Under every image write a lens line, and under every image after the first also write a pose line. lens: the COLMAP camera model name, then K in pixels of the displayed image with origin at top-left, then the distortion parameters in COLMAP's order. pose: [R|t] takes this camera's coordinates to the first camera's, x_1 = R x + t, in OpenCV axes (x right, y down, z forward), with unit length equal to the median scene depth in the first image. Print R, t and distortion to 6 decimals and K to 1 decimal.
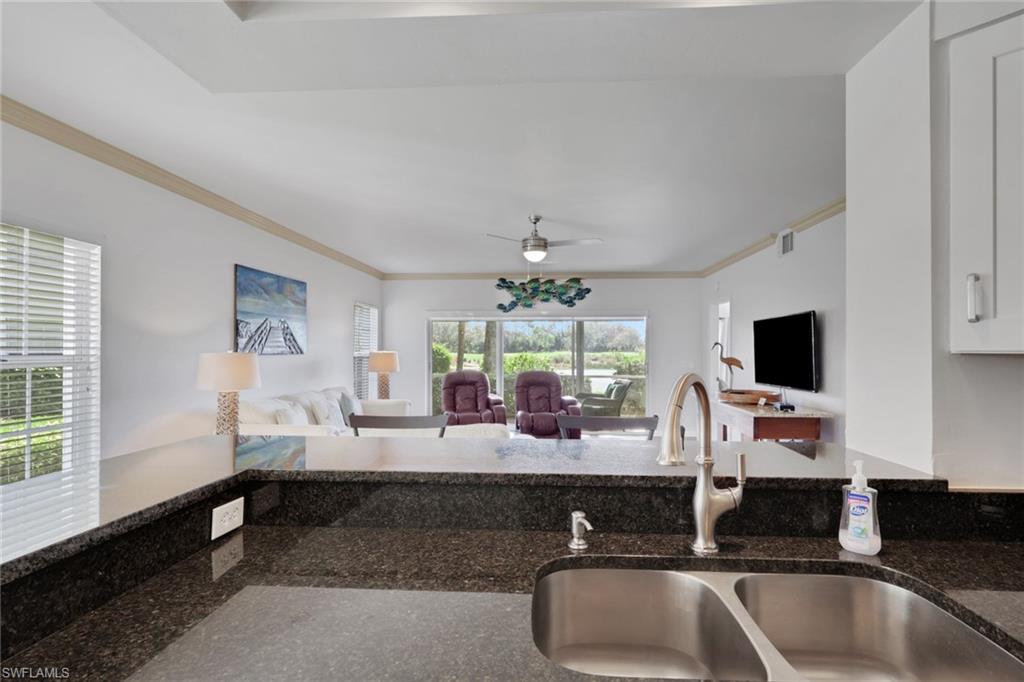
lens RADIAL K [[454.9, 0, 572.5], [0, 454.9, 351.6], [0, 0, 1]] dist [-0.001834, -0.000389]
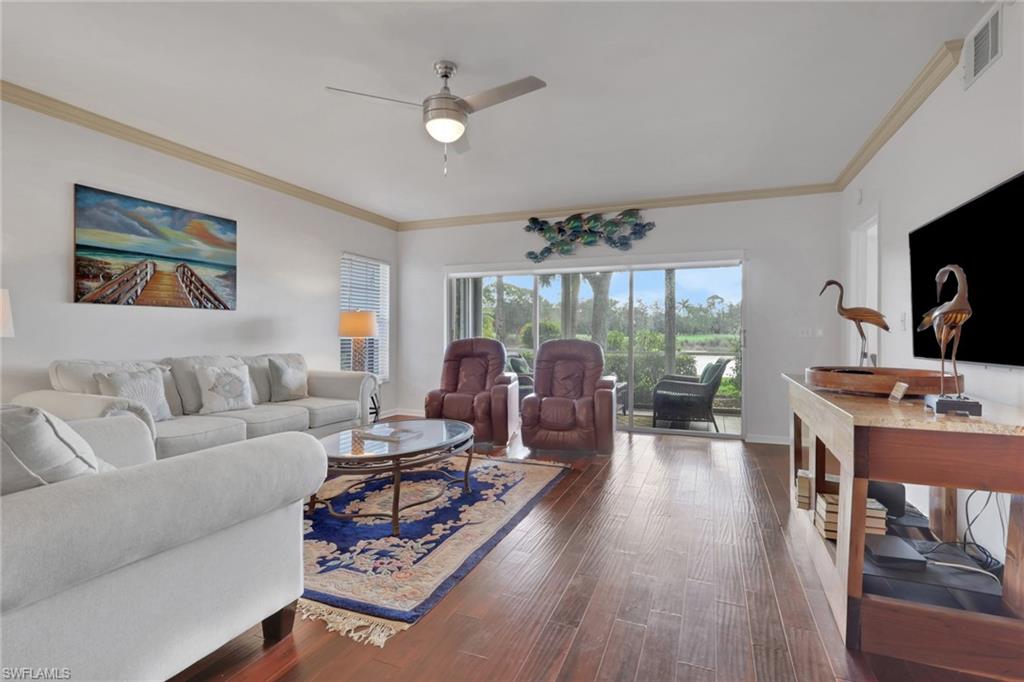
lens RADIAL K [[479.5, 0, 556.6], [0, 479.5, 336.6], [0, 0, 1]] dist [-0.001094, -0.000084]
pose [[0.938505, -0.000230, -0.345266, 0.236282], [0.001762, 0.999990, 0.004123, 0.049409], [0.345262, -0.004478, 0.938496, 0.402726]]
